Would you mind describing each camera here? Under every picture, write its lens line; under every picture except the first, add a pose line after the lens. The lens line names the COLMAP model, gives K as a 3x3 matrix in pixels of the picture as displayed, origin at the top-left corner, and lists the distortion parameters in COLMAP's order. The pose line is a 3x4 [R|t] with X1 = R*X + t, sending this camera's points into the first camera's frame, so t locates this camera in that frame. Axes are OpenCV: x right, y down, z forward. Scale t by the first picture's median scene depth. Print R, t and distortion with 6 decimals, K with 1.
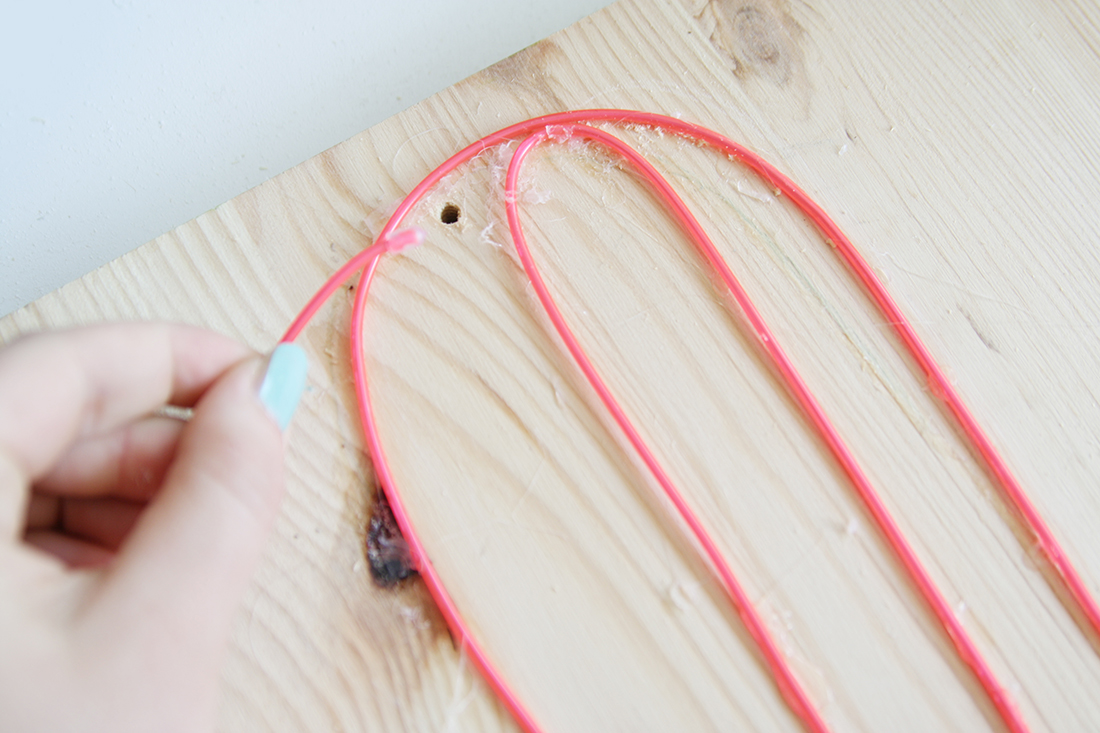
lens RADIAL K [[1358.4, 0, 551.5], [0, 1358.4, 362.9], [0, 0, 1]] dist [-0.097302, 0.000000]
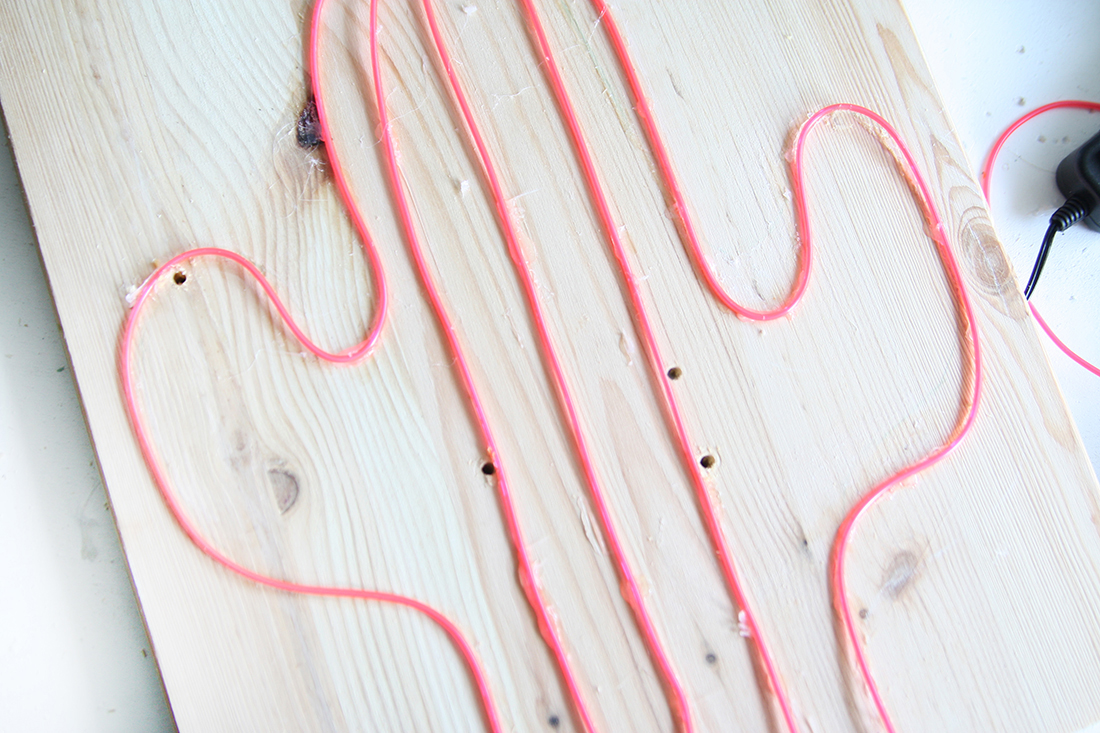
lens RADIAL K [[1436.0, 0, 551.3], [0, 1436.0, 360.7], [0, 0, 1]] dist [-0.105059, 0.000000]
pose [[0.977808, 0.209131, 0.012460, 0.228582], [-0.209486, 0.976742, 0.045731, 0.284610], [-0.002606, -0.047327, 0.998876, -0.876284]]
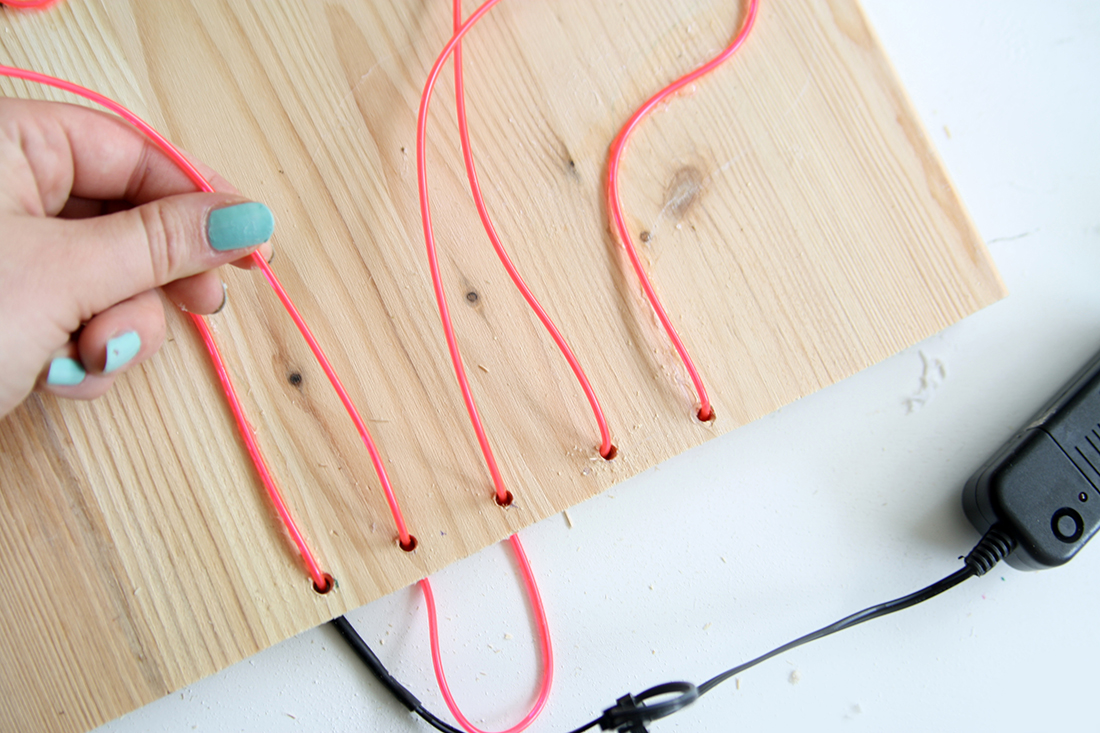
lens RADIAL K [[1436.0, 0, 547.4], [0, 1436.0, 375.9], [0, 0, 1]] dist [-0.105059, 0.000000]
pose [[0.991326, 0.117960, 0.057948, 0.521658], [-0.121448, 0.990730, 0.060872, 0.664665], [-0.050230, -0.067382, 0.996462, -0.686443]]
